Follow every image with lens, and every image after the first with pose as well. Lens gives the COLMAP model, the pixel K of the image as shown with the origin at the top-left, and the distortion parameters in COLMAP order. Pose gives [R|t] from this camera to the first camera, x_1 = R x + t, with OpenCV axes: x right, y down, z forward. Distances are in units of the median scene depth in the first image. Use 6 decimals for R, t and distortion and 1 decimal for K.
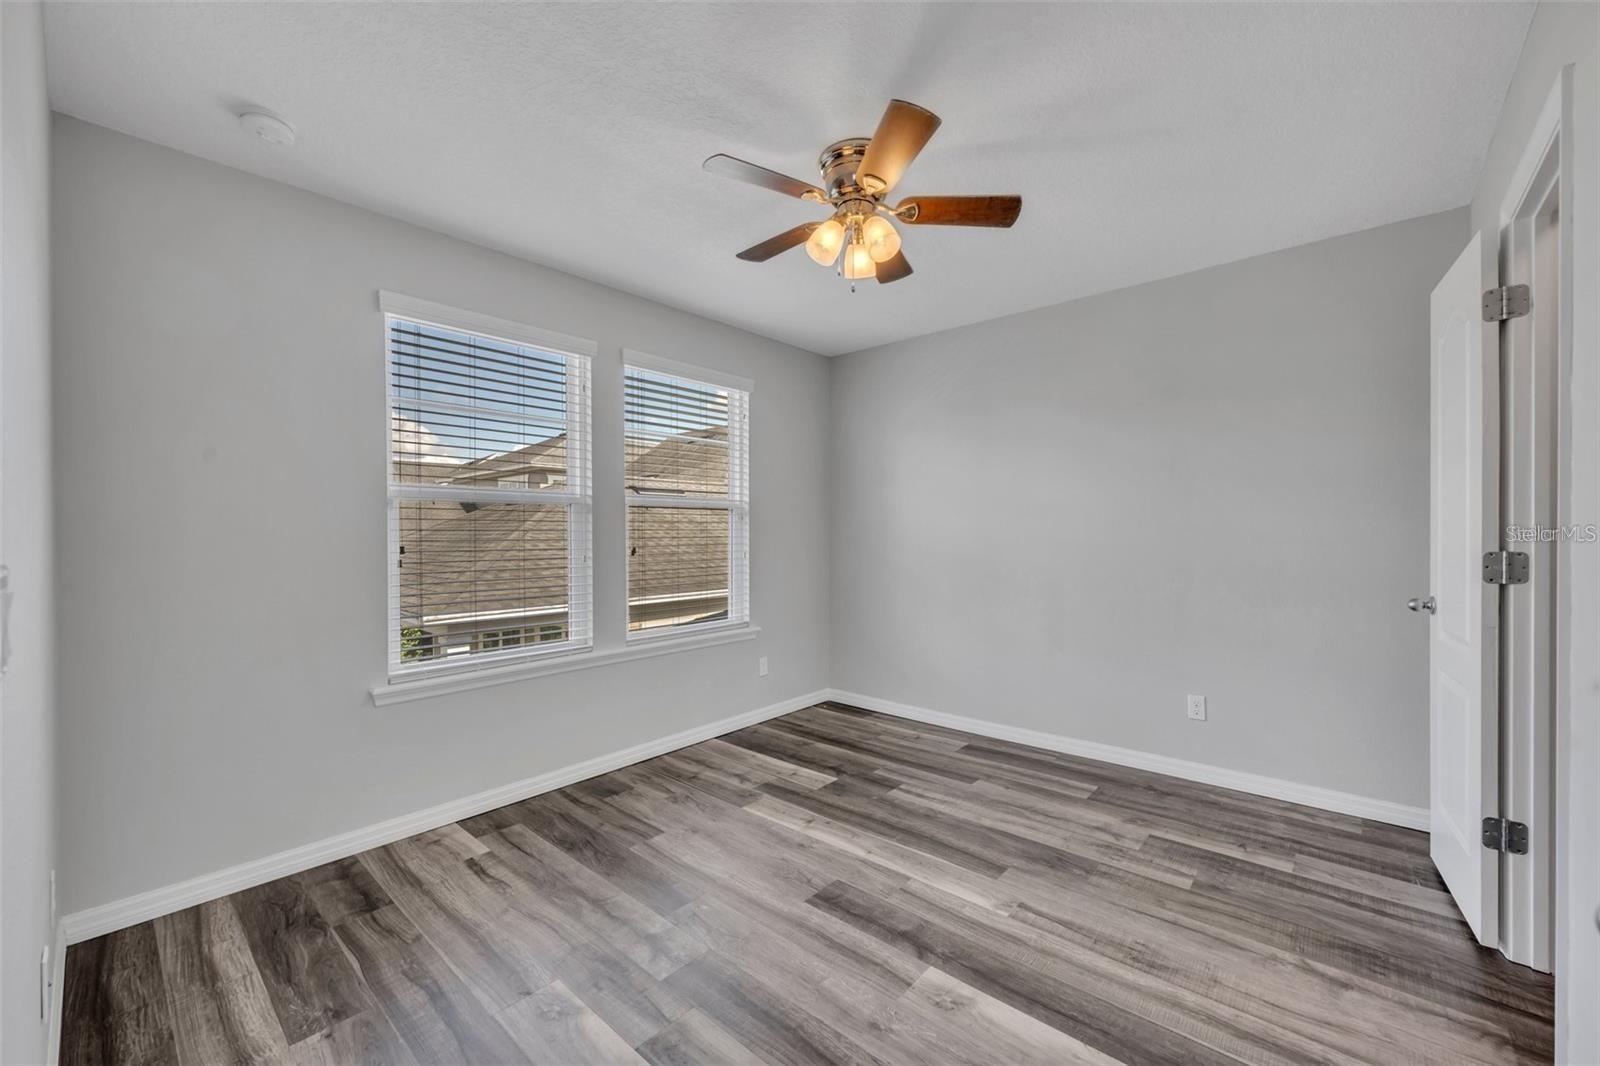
lens RADIAL K [[637.1, 0, 802.6], [0, 637.1, 534.6], [0, 0, 1]] dist [-0.000629, -0.000146]
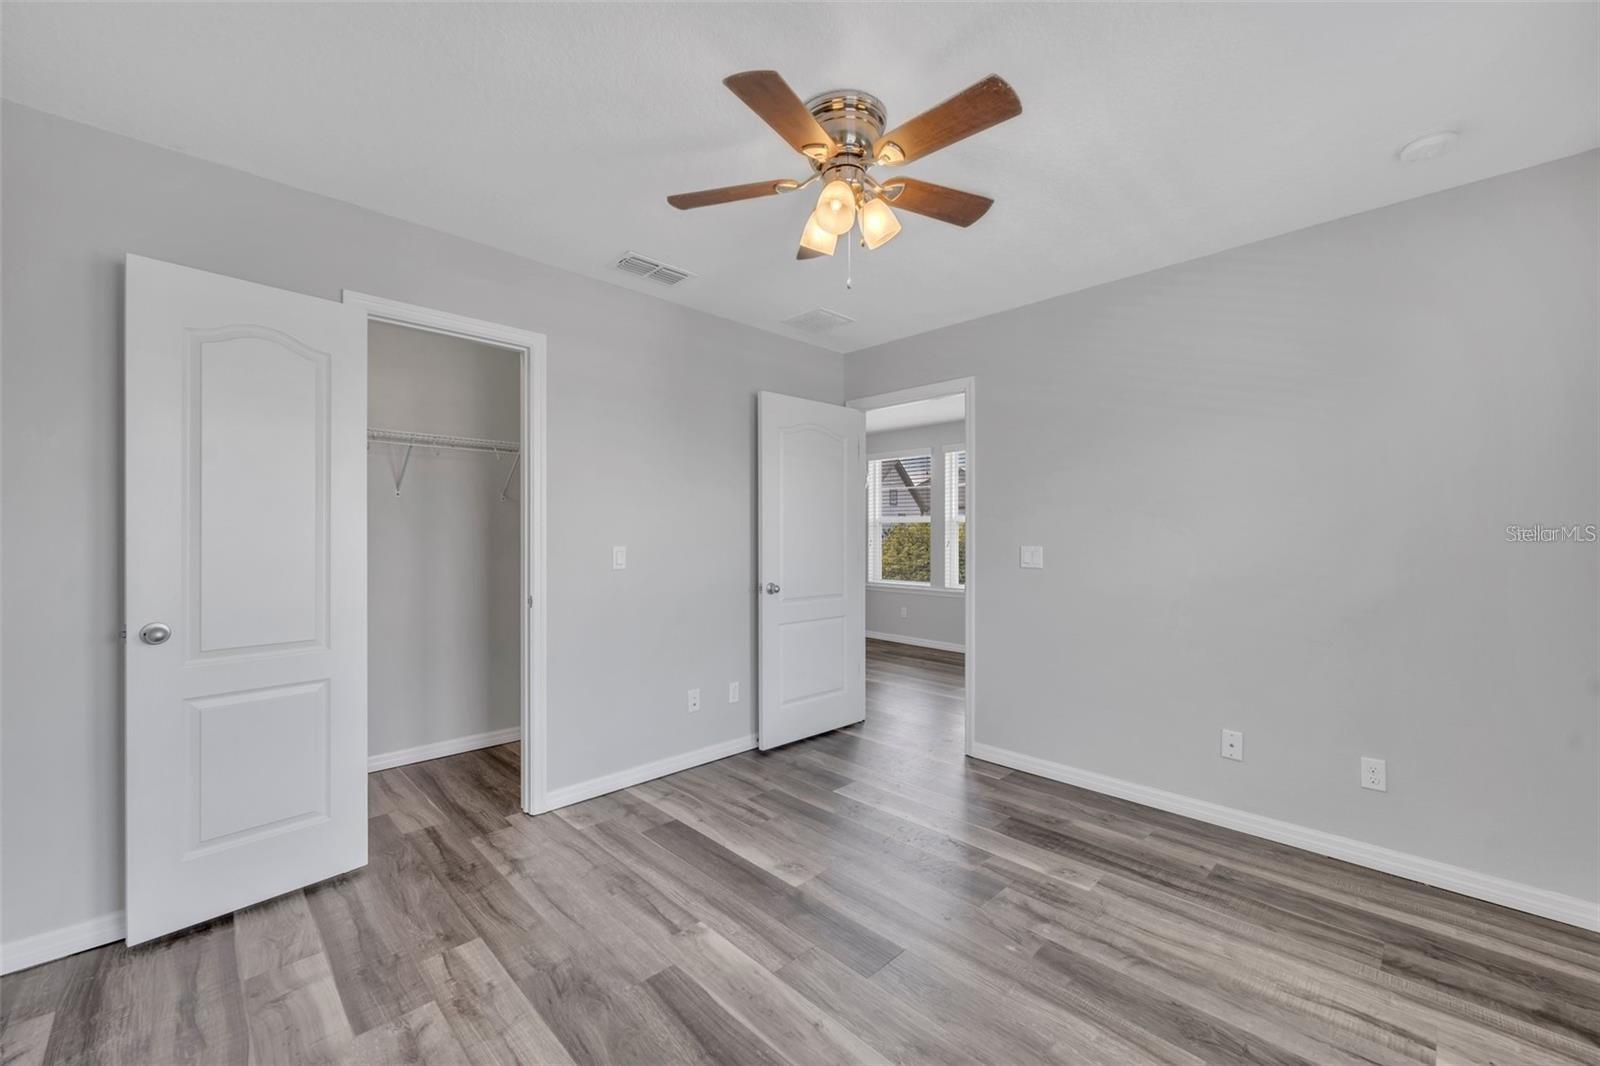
lens RADIAL K [[637.1, 0, 802.6], [0, 637.1, 534.6], [0, 0, 1]] dist [-0.000629, -0.000146]
pose [[-0.997470, 0.004401, 0.070959, 0.083109], [0.004591, 0.999986, 0.002513, -0.021540], [-0.070947, 0.002833, -0.997476, 1.989495]]
